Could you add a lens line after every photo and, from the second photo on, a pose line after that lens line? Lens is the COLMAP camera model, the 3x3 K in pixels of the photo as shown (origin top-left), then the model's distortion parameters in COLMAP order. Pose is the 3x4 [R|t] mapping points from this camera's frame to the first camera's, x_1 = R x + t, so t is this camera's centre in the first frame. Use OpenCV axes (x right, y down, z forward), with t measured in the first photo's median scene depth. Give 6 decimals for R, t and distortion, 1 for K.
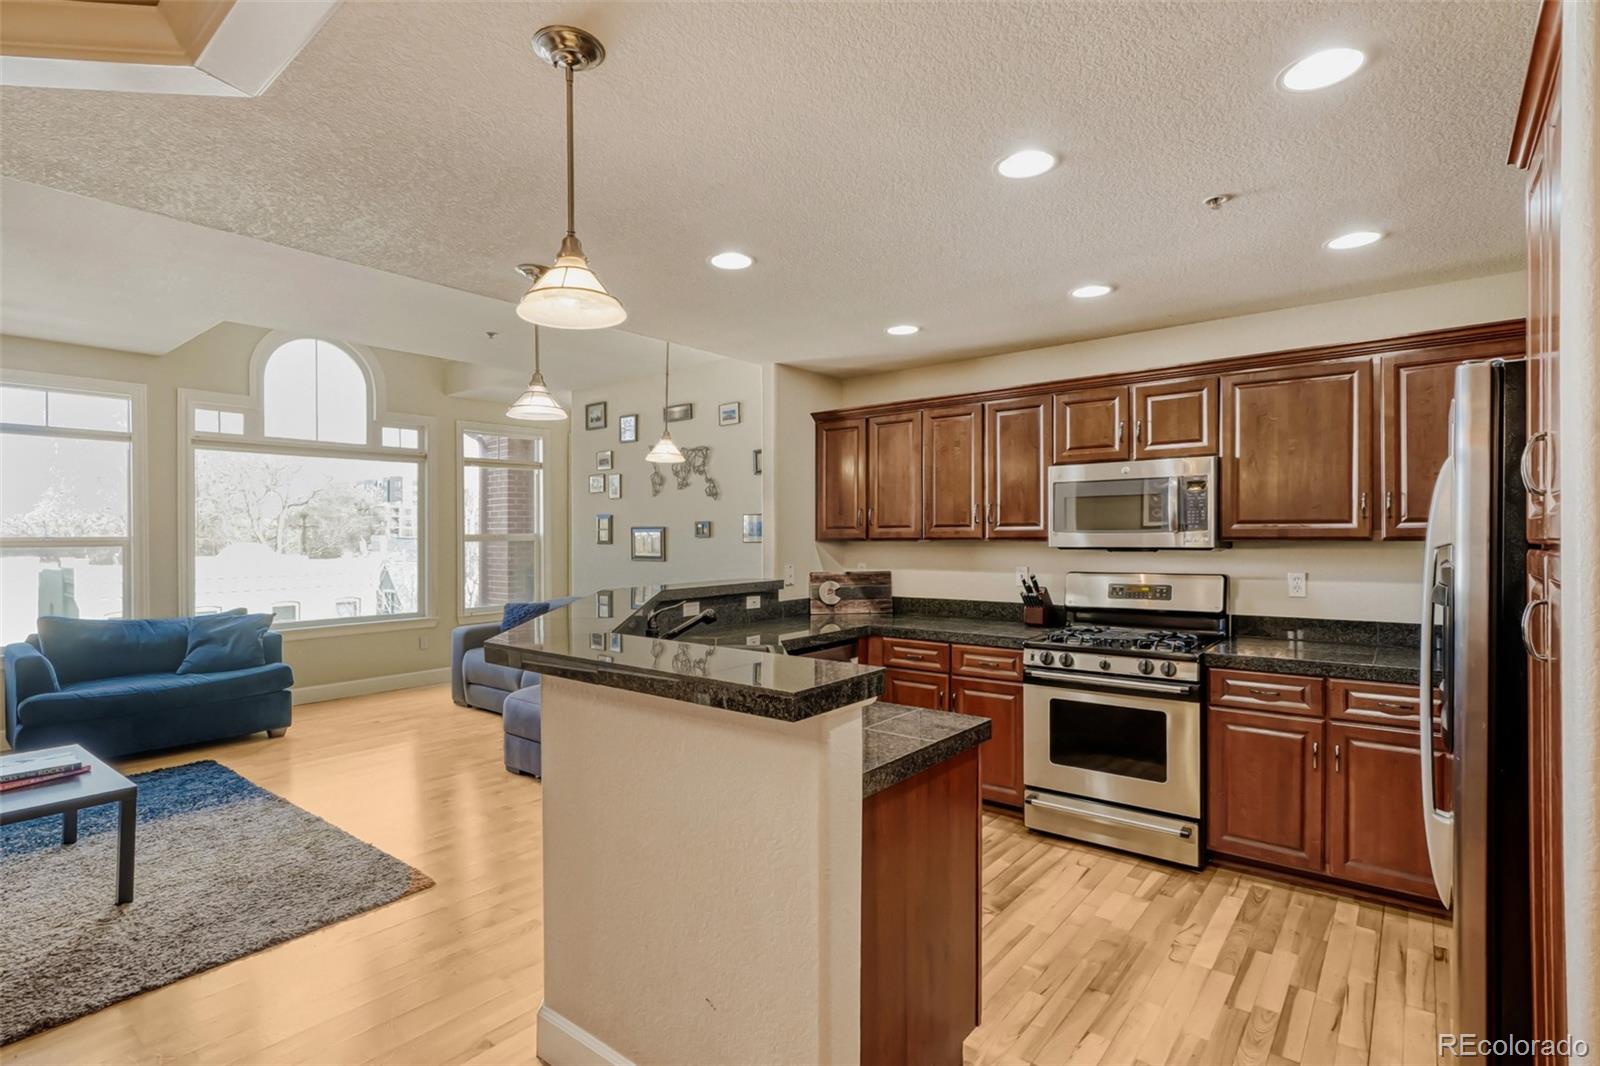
lens RADIAL K [[777.5, 0, 804.0], [0, 777.5, 528.5], [0, 0, 1]] dist [-0.020263, 0.008378]
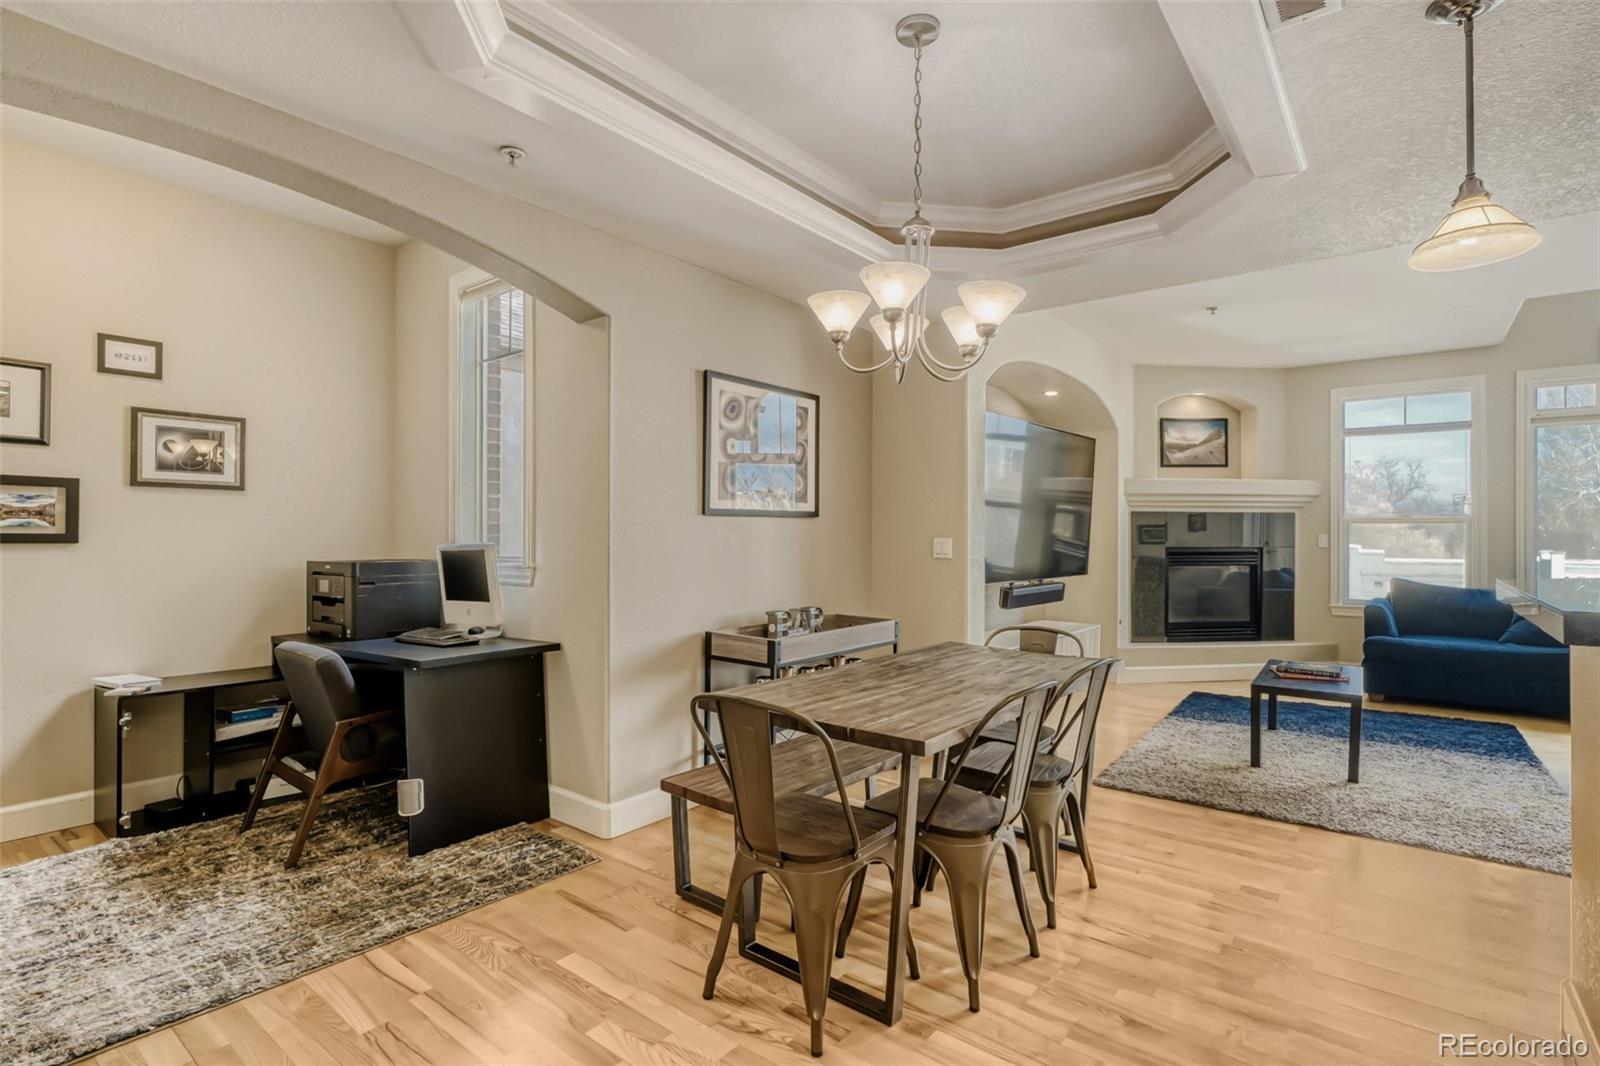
lens RADIAL K [[777.5, 0, 800.6], [0, 777.5, 536.3], [0, 0, 1]] dist [-0.020263, 0.008378]
pose [[0.011739, 0.009402, -0.999887, 0.221846], [0.004344, 0.999946, 0.009453, 0.027769], [0.999922, -0.004454, 0.011697, 0.024282]]
